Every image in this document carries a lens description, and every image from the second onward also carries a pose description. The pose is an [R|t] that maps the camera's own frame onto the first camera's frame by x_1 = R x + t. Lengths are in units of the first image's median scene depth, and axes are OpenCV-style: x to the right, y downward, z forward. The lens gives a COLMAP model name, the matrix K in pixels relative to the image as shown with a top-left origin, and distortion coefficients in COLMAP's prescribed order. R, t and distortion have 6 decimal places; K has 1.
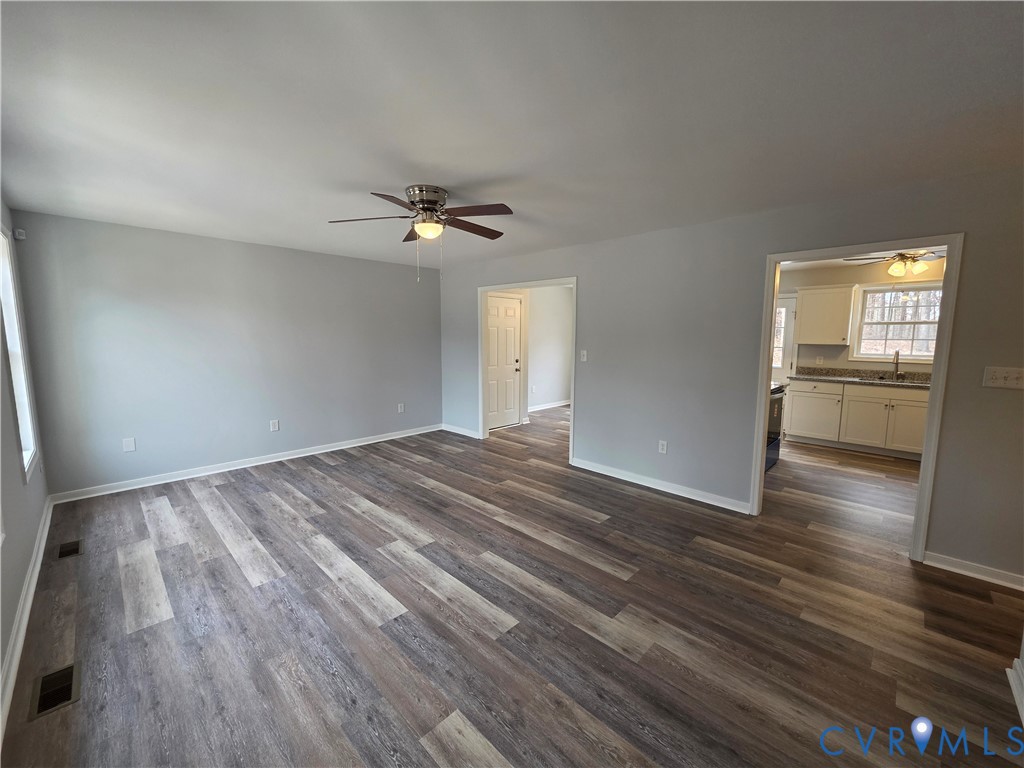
lens RADIAL K [[408.4, 0, 516.4], [0, 408.4, 382.7], [0, 0, 1]] dist [0.000914, 0.000424]
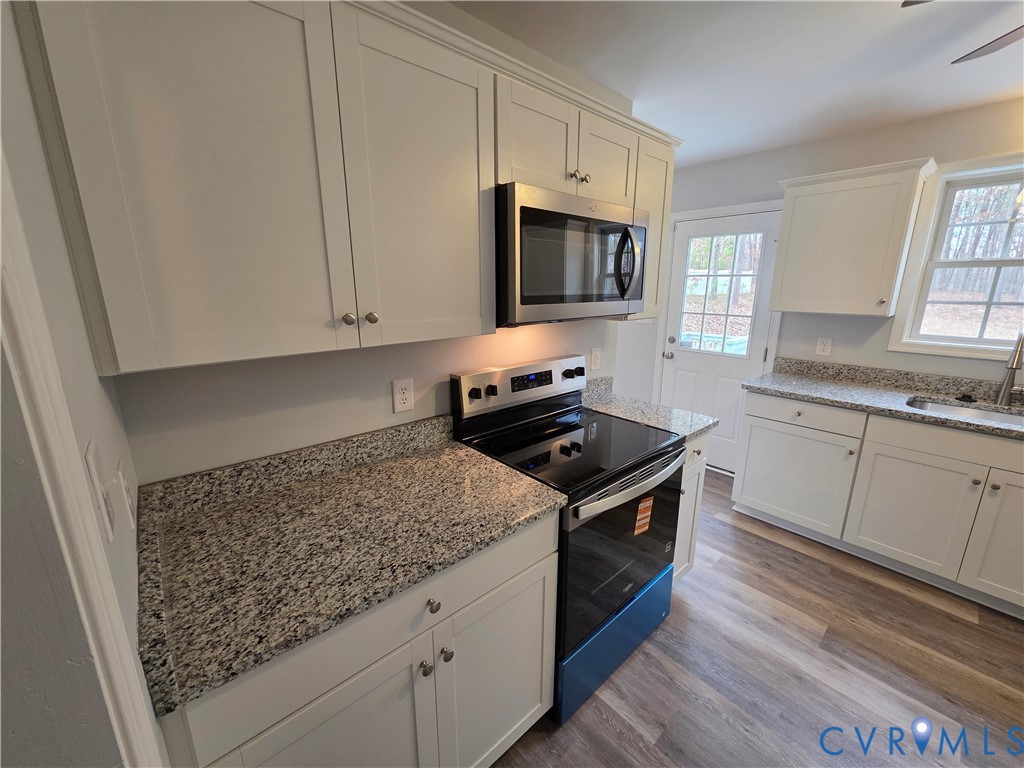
lens RADIAL K [[408.4, 0, 516.4], [0, 408.4, 382.7], [0, 0, 1]] dist [0.000914, 0.000424]
pose [[0.997800, 0.016645, -0.064173, 0.460870], [-0.009243, 0.993442, 0.113959, -0.069336], [0.065649, -0.113116, 0.991411, 0.556294]]
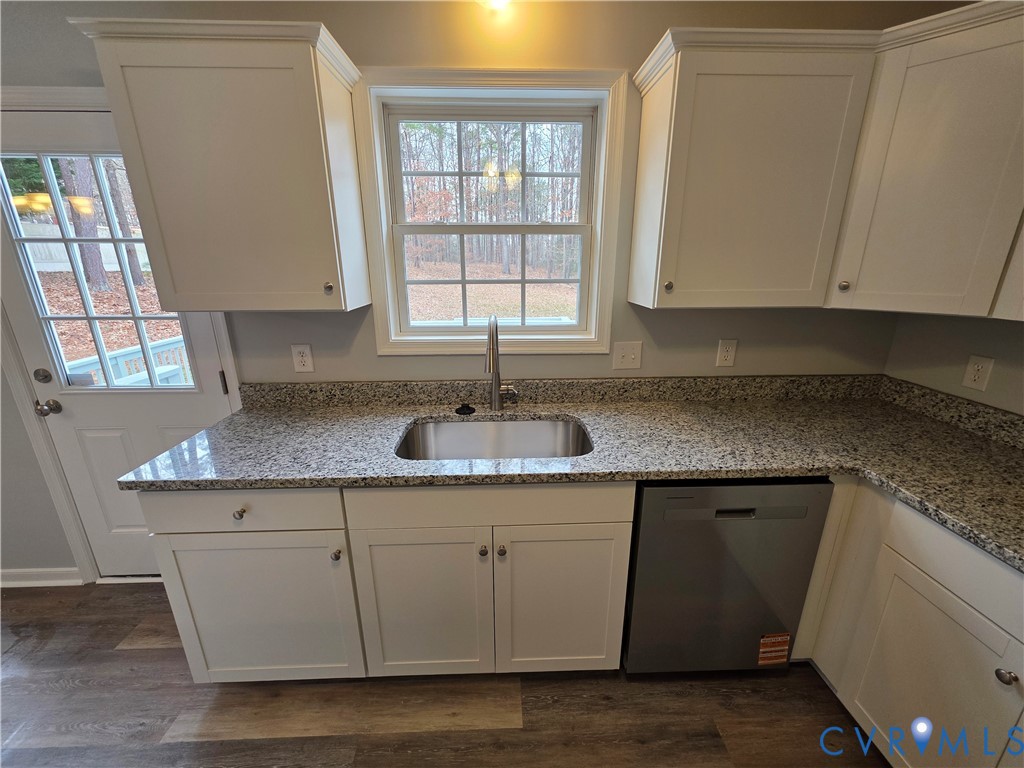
lens RADIAL K [[408.4, 0, 516.4], [0, 408.4, 382.7], [0, 0, 1]] dist [0.000914, 0.000424]
pose [[0.693395, -0.212598, 0.688480, 0.701580], [0.091511, 0.973728, 0.208517, -0.092455], [-0.714723, -0.081582, 0.694633, 0.747541]]
